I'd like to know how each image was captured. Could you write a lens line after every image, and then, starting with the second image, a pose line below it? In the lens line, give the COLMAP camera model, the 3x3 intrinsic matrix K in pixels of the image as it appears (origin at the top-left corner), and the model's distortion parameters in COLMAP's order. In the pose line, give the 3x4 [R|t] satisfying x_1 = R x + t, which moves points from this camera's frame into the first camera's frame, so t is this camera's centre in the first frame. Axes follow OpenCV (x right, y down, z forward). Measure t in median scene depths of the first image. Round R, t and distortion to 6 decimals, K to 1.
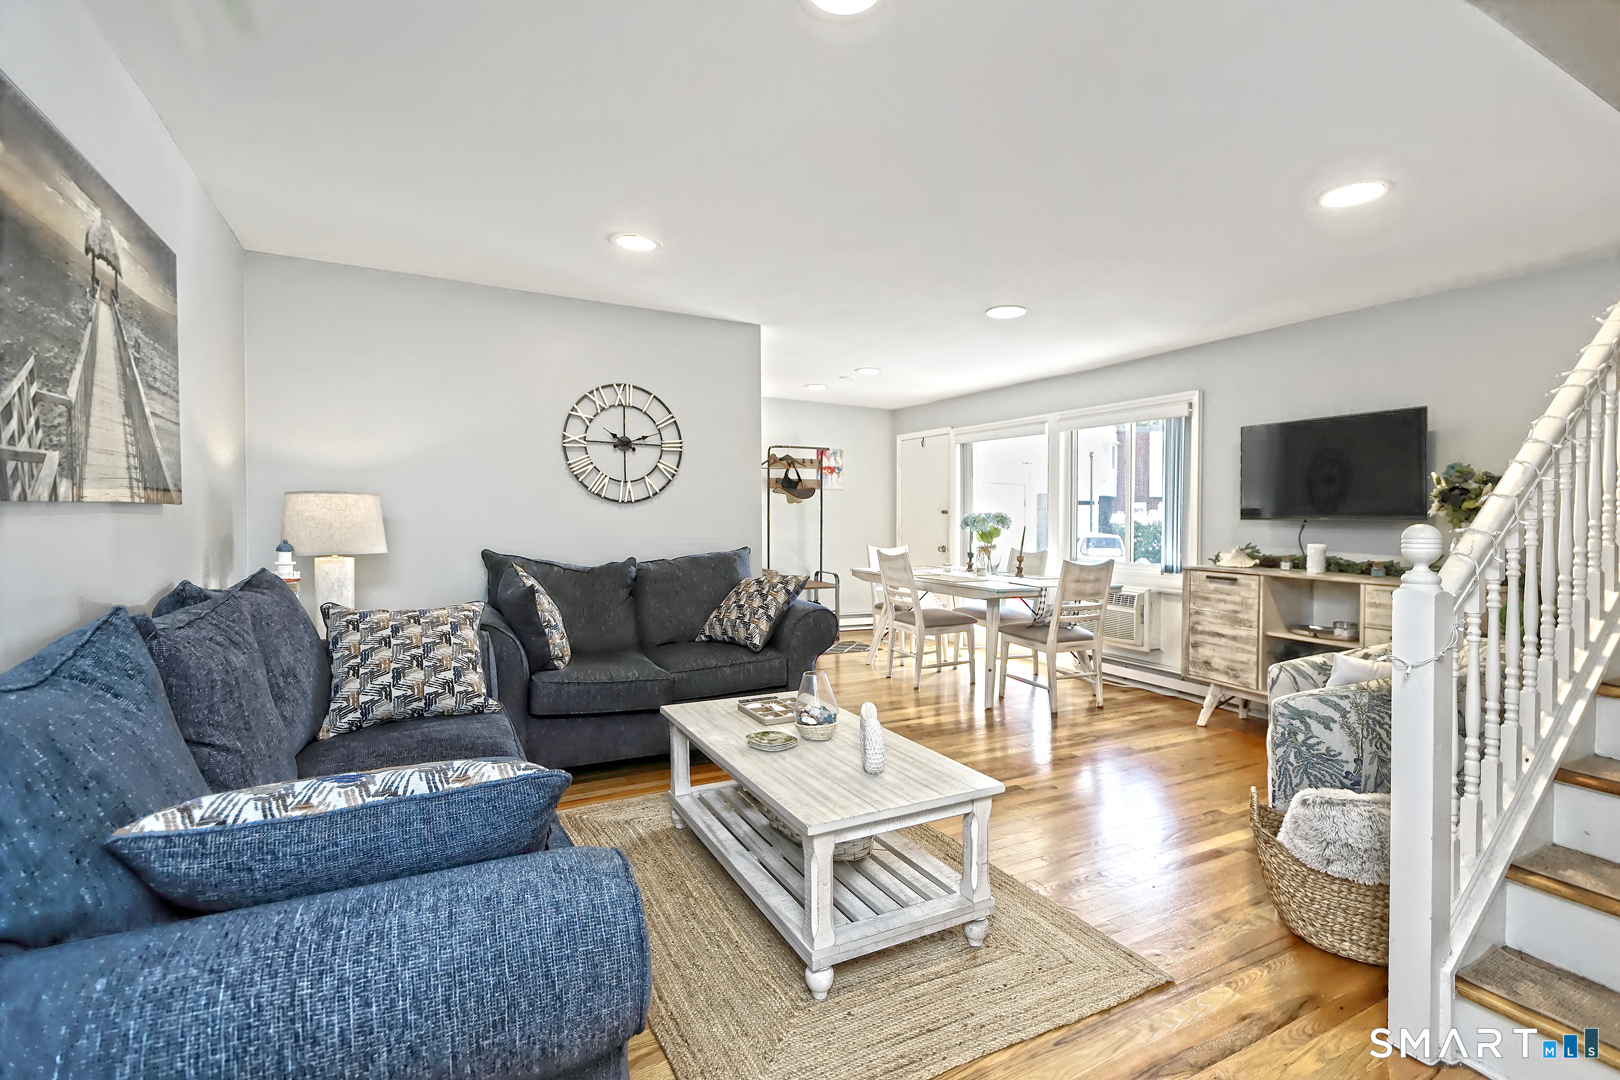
lens RADIAL K [[793.1, 0, 780.7], [0, 793.1, 496.6], [0, 0, 1]] dist [-0.009067, -0.000640]
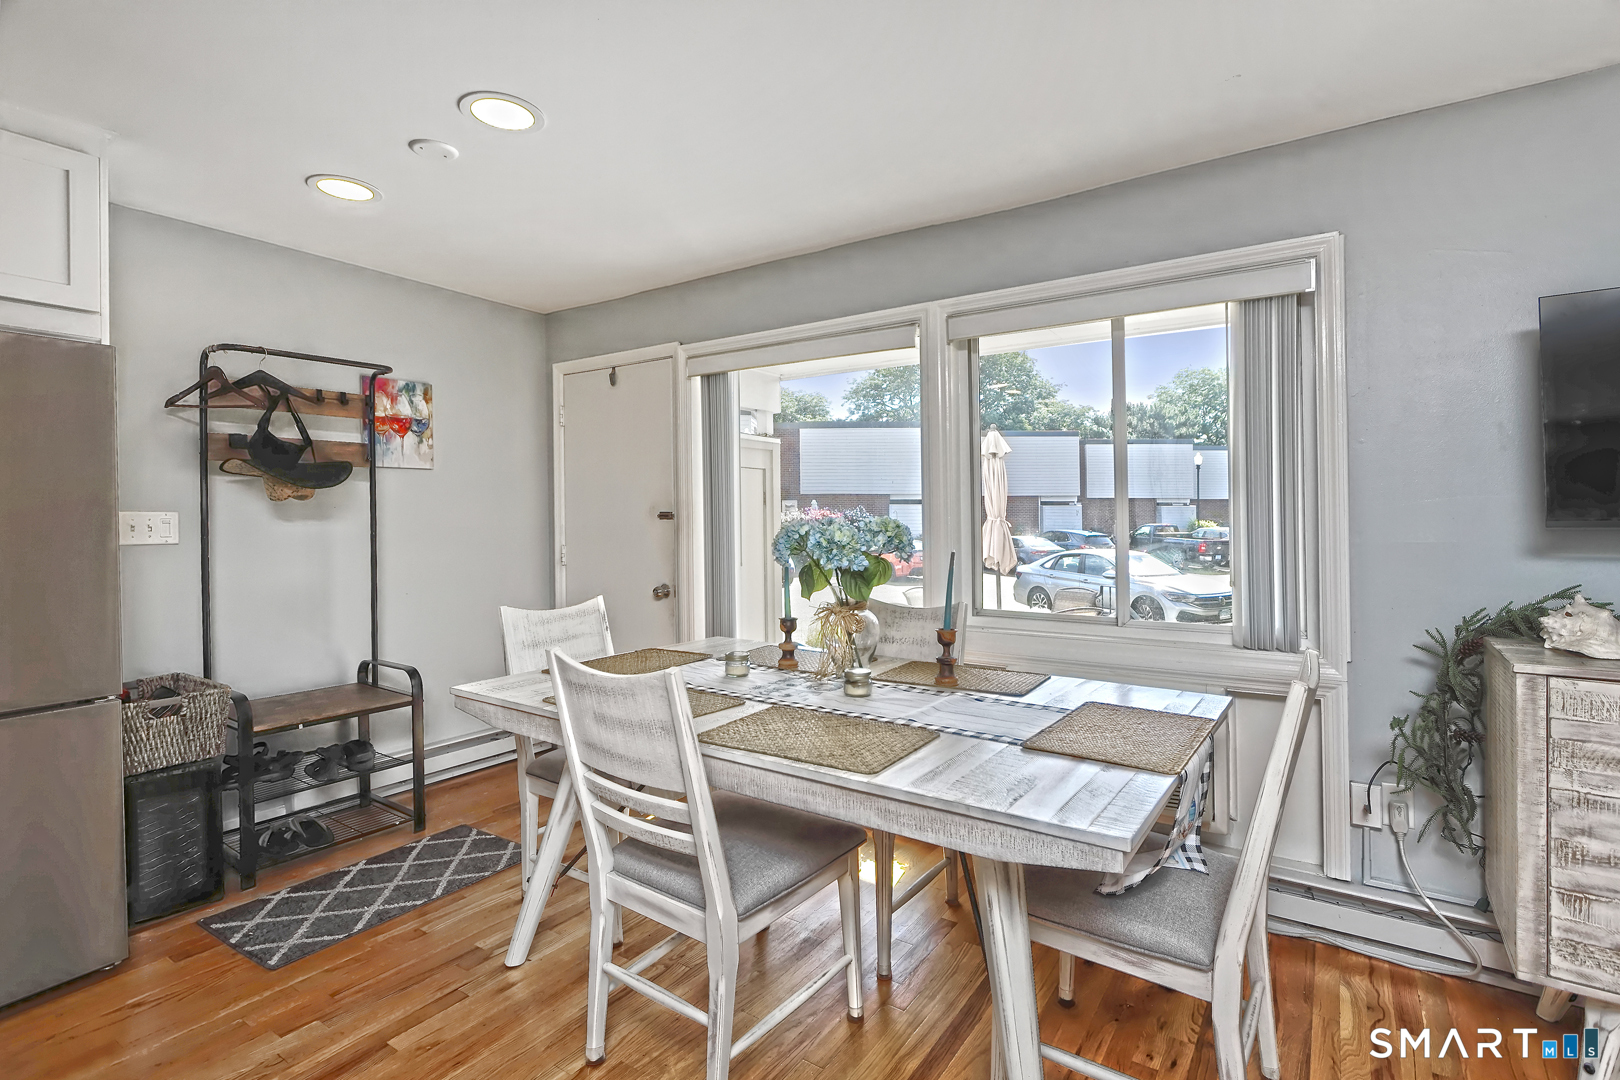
lens RADIAL K [[771.4, 0, 836.8], [0, 771.4, 497.8], [0, 0, 1]] dist [-0.001668, -0.000149]
pose [[0.851286, -0.007240, 0.524651, 0.047334], [0.007246, 0.999972, 0.002040, 0.007534], [-0.524651, 0.002065, 0.851315, 0.539663]]
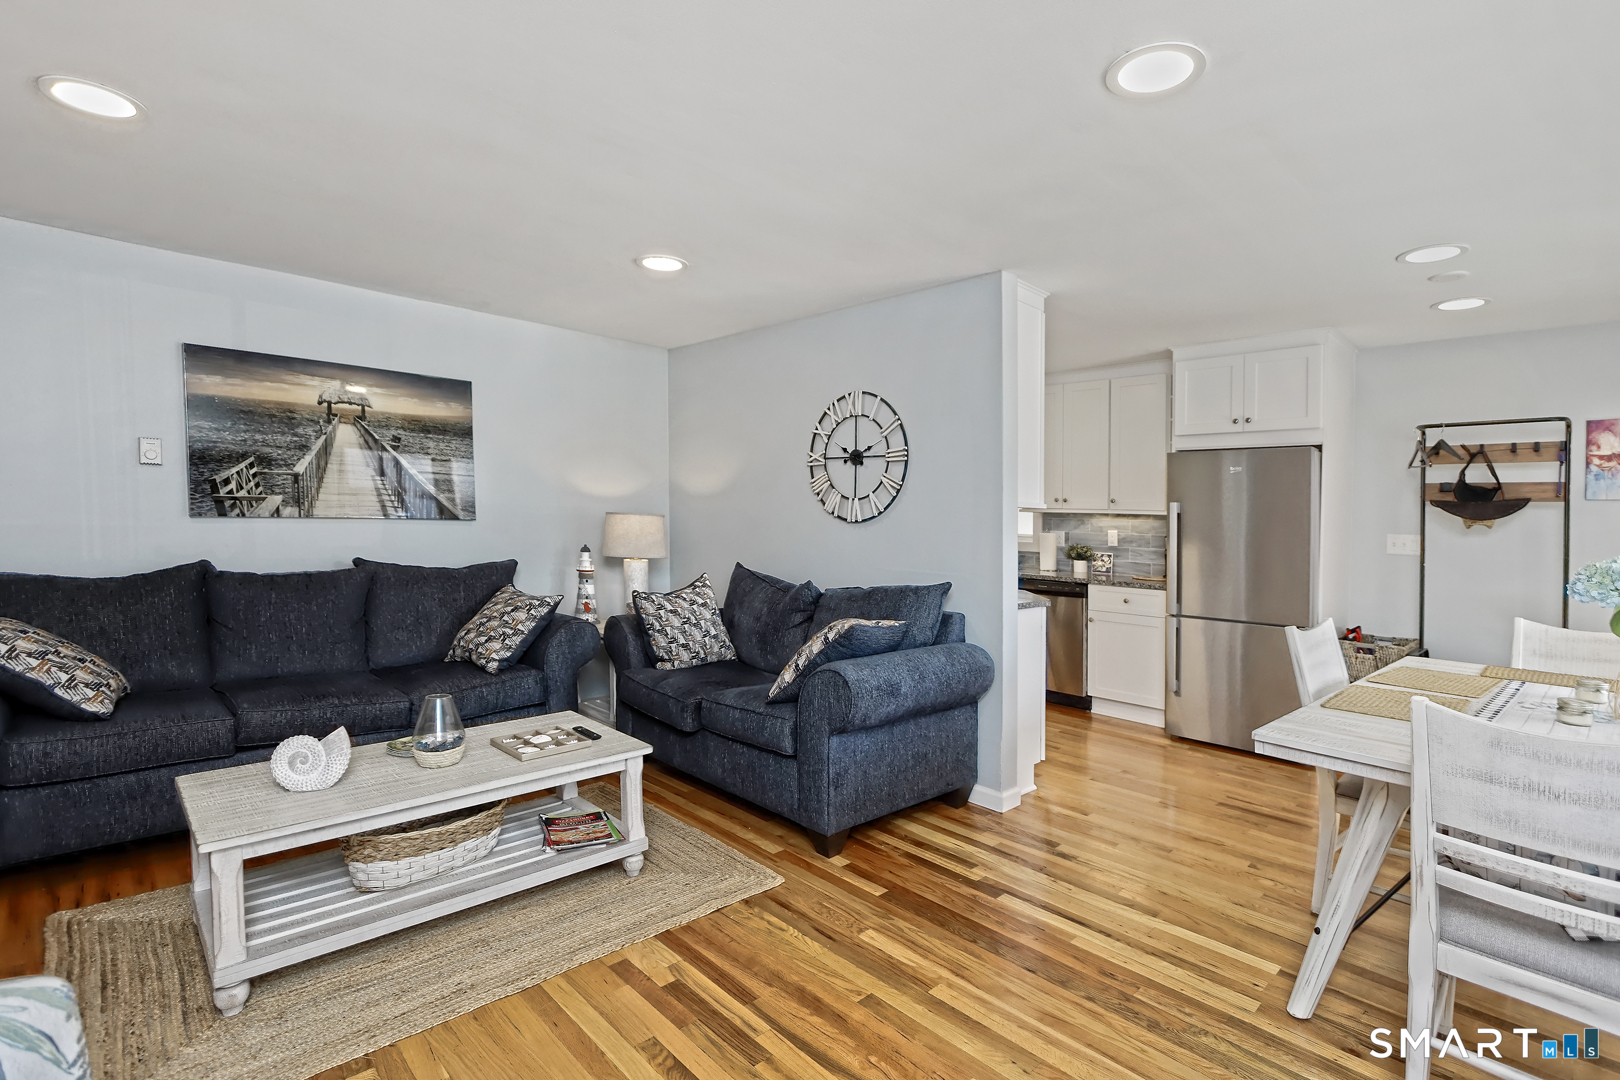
lens RADIAL K [[765.7, 0, 757.9], [0, 765.7, 511.7], [0, 0, 1]] dist [-0.005621, -0.000108]
pose [[0.275840, -0.008619, -0.961165, 0.374730], [-0.001566, 0.999954, -0.009416, 0.002037], [0.961202, 0.004103, 0.275814, 0.396881]]
